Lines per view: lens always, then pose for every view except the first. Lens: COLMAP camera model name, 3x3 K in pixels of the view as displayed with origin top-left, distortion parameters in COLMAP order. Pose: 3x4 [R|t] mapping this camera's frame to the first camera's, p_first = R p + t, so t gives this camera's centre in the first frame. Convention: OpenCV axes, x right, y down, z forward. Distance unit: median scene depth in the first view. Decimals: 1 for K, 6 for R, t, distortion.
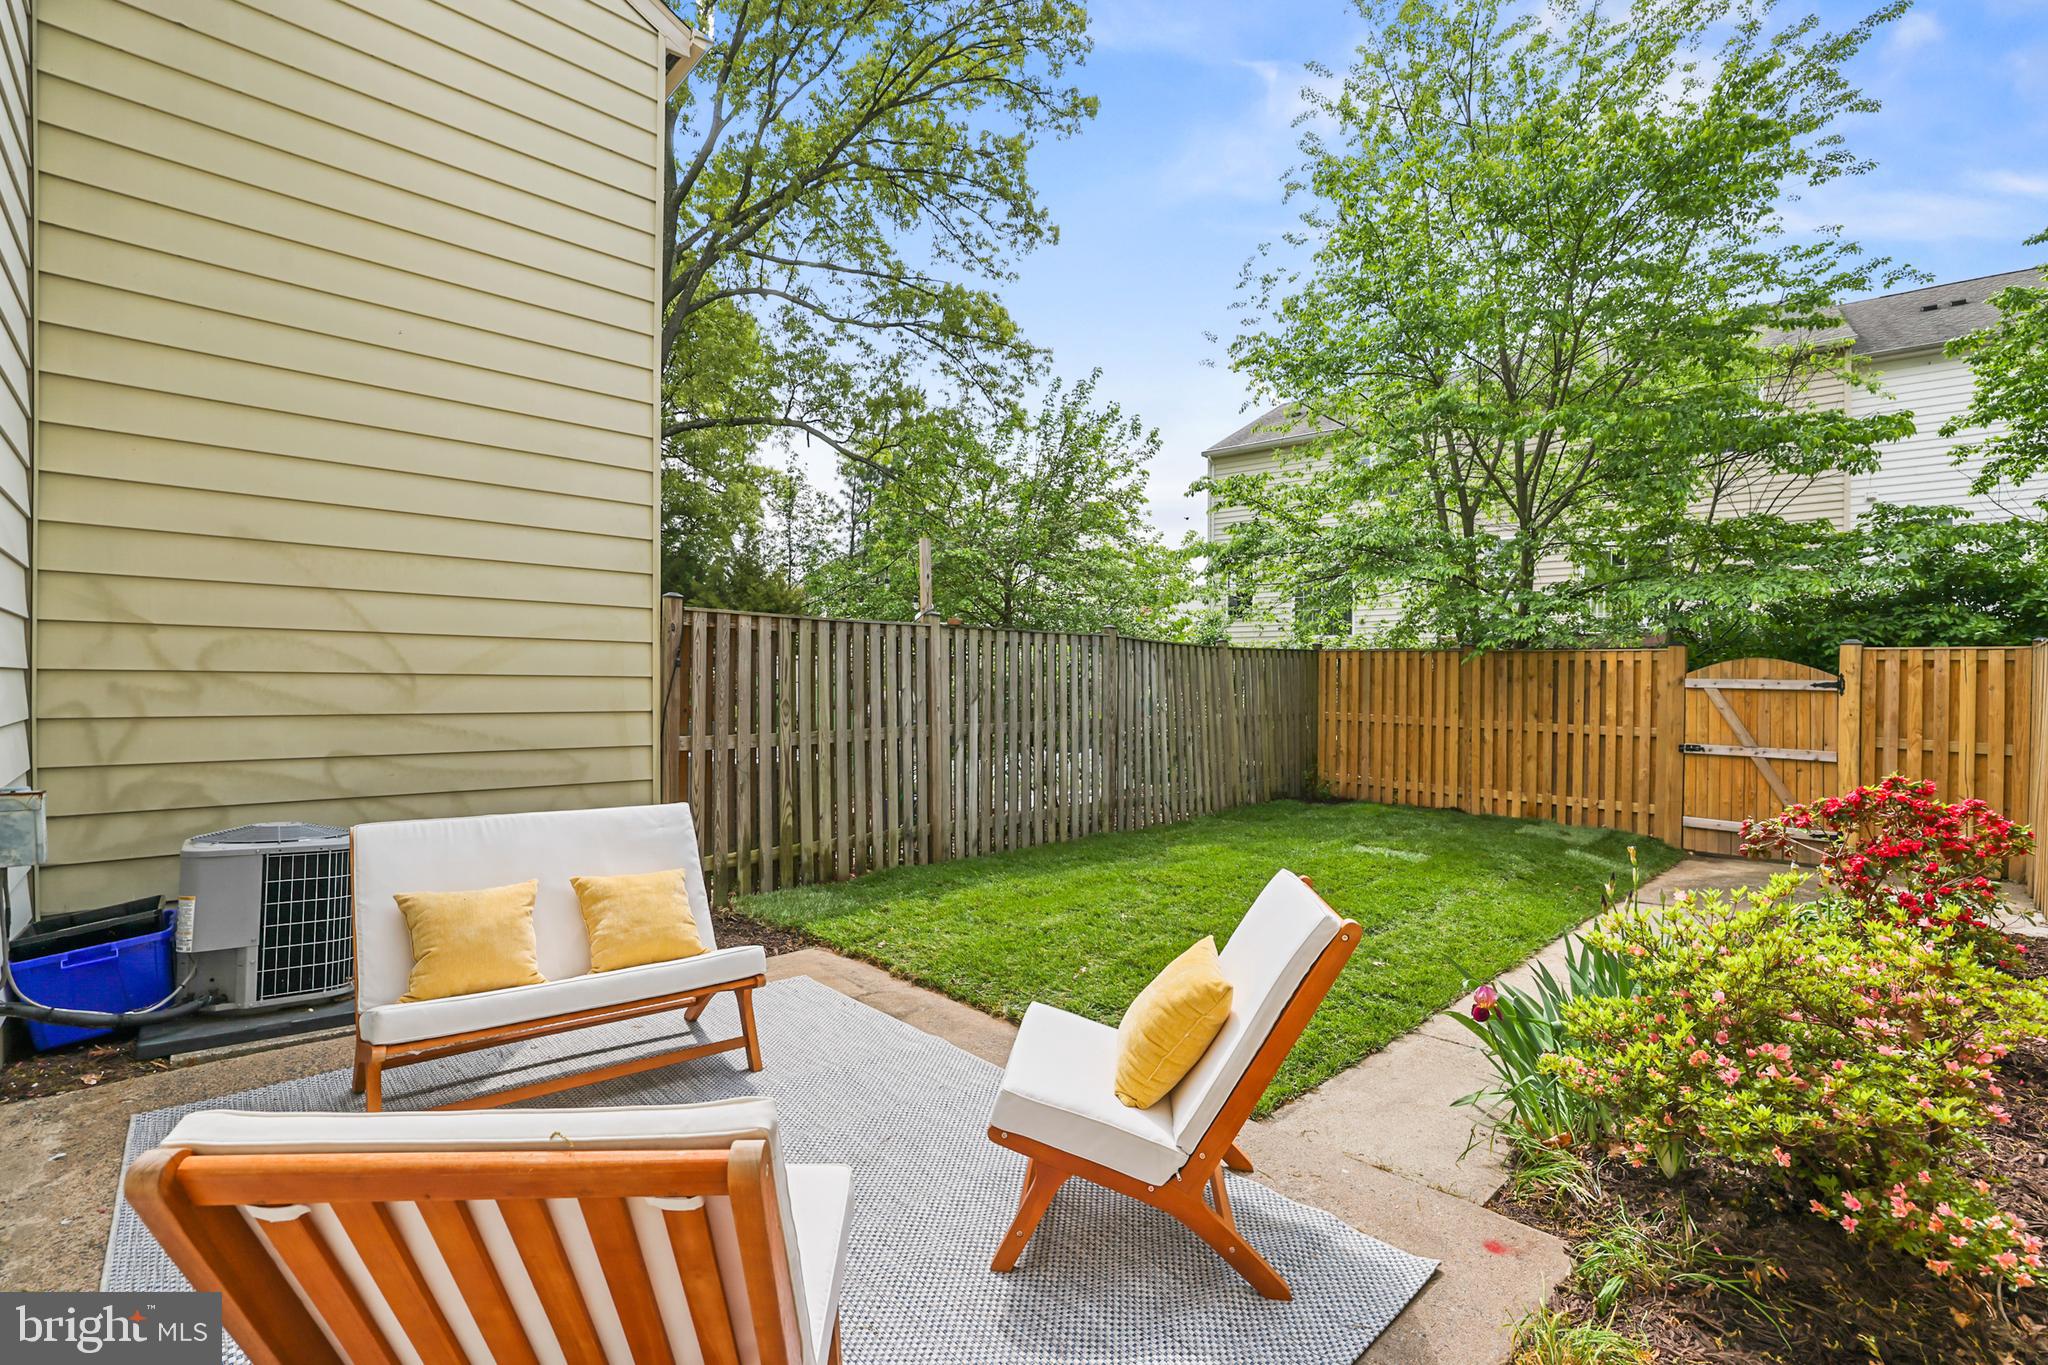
lens RADIAL K [[914.1, 0, 1024.0], [0, 914.1, 694.6], [0, 0, 1]] dist [-0.001771, -0.000014]
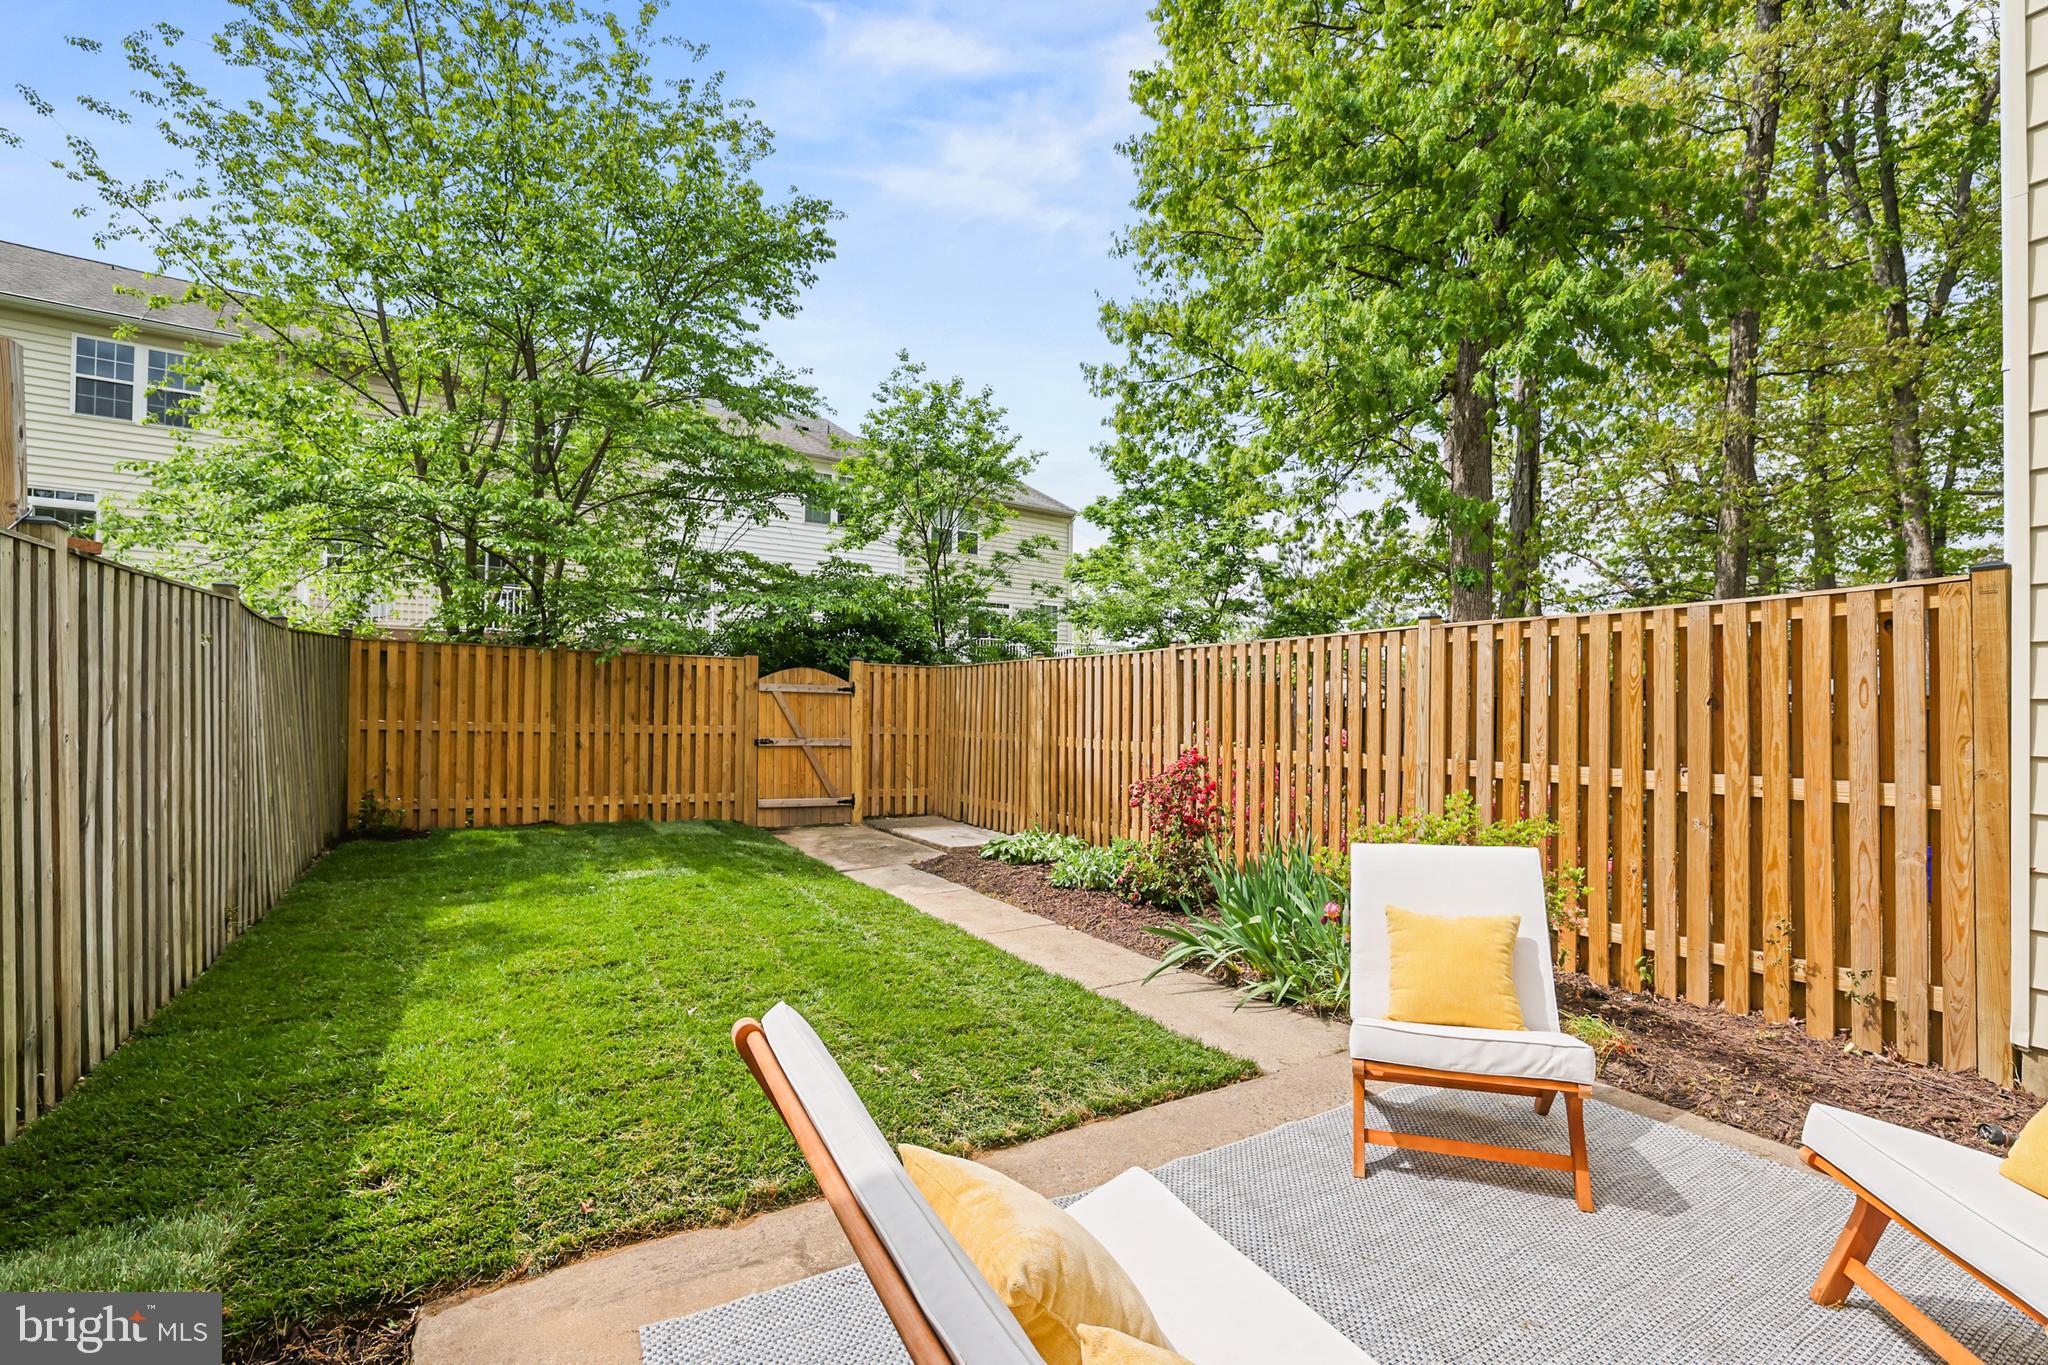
lens RADIAL K [[914.1, 0, 1021.8], [0, 914.1, 693.7], [0, 0, 1]] dist [-0.001771, -0.000014]
pose [[0.278328, 0.004269, 0.960477, -0.295089], [0.002001, 0.999985, -0.005024, 0.002572], [-0.960484, 0.003320, 0.278316, 0.315279]]
